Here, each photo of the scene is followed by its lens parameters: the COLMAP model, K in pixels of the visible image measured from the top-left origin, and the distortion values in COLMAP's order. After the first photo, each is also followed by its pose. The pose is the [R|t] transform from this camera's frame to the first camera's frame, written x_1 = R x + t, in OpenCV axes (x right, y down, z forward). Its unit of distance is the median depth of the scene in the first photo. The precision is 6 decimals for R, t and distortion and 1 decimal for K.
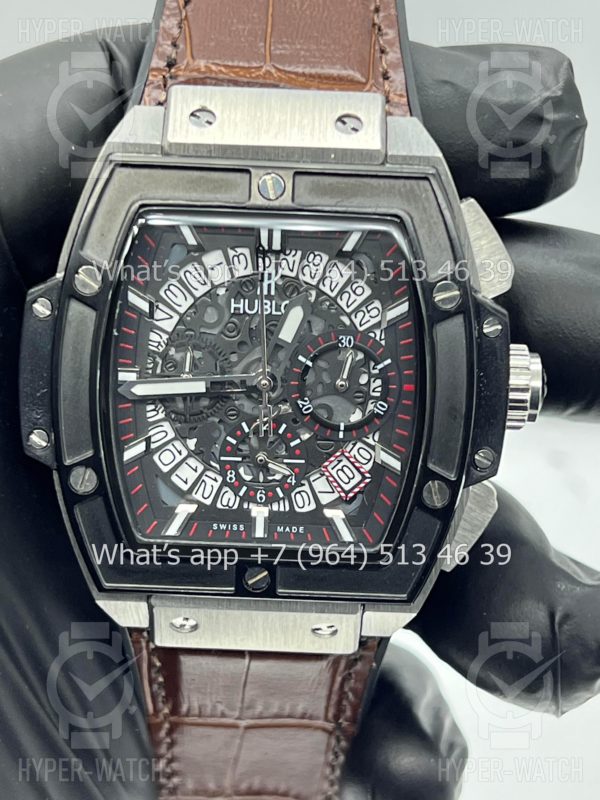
lens RADIAL K [[1754.7, 0, 300.2], [0, 1754.7, 413.5], [0, 0, 1]] dist [0.078284, 0.132065]
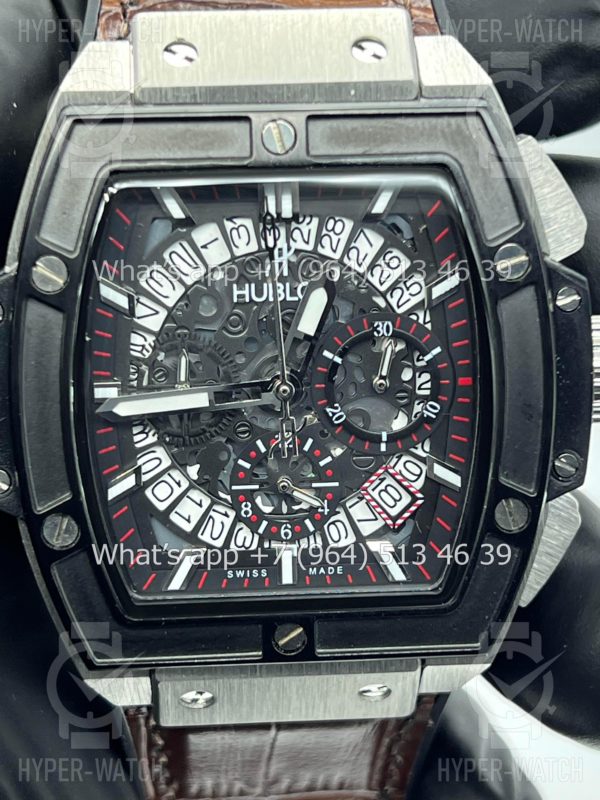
lens RADIAL K [[1801.8, 0, 300.0], [0, 1801.8, 400.0], [0, 0, 1]] dist [0.097649, 0.212219]
pose [[0.996010, -0.070861, 0.054242, -0.056350], [0.069457, 0.997210, 0.027356, -0.033758], [-0.056029, -0.023480, 0.998153, 0.197296]]
